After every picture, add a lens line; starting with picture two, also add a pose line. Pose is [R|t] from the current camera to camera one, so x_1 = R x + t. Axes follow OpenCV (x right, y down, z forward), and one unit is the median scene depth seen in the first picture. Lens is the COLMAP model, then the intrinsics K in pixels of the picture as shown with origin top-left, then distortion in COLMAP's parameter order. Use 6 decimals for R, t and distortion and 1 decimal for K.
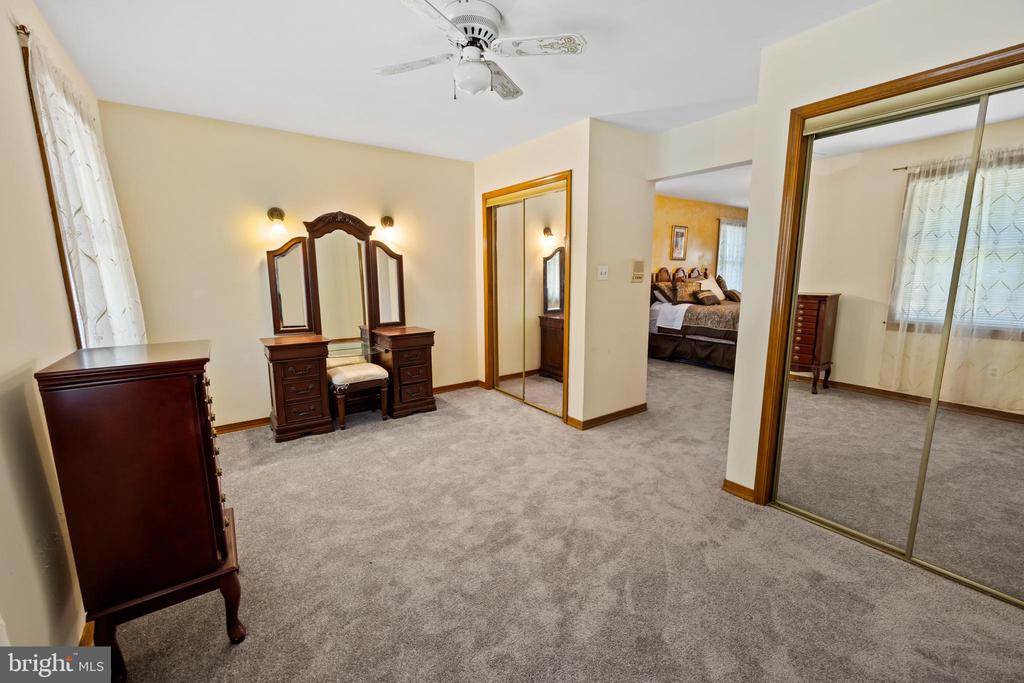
lens RADIAL K [[417.5, 0, 514.7], [0, 417.5, 344.8], [0, 0, 1]] dist [-0.002459, -0.000344]
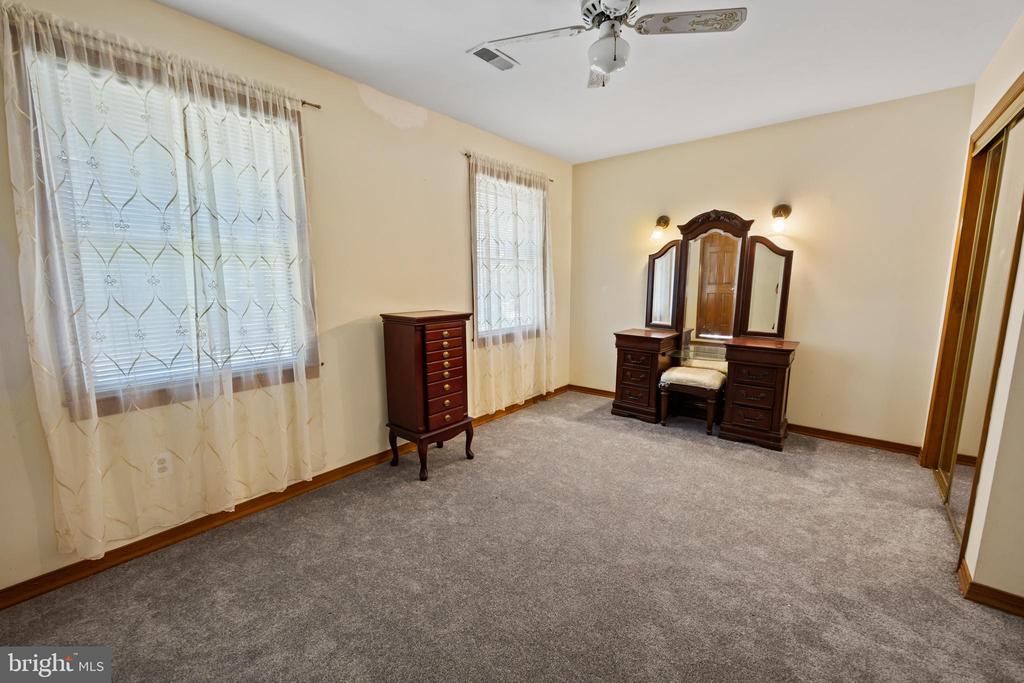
lens RADIAL K [[417.5, 0, 514.5], [0, 417.5, 343.8], [0, 0, 1]] dist [-0.002459, -0.000344]
pose [[0.267772, 0.158562, -0.950345, 0.424041], [-0.159641, 0.980033, 0.118534, -0.056400], [0.950165, 0.119974, 0.287738, 0.321348]]
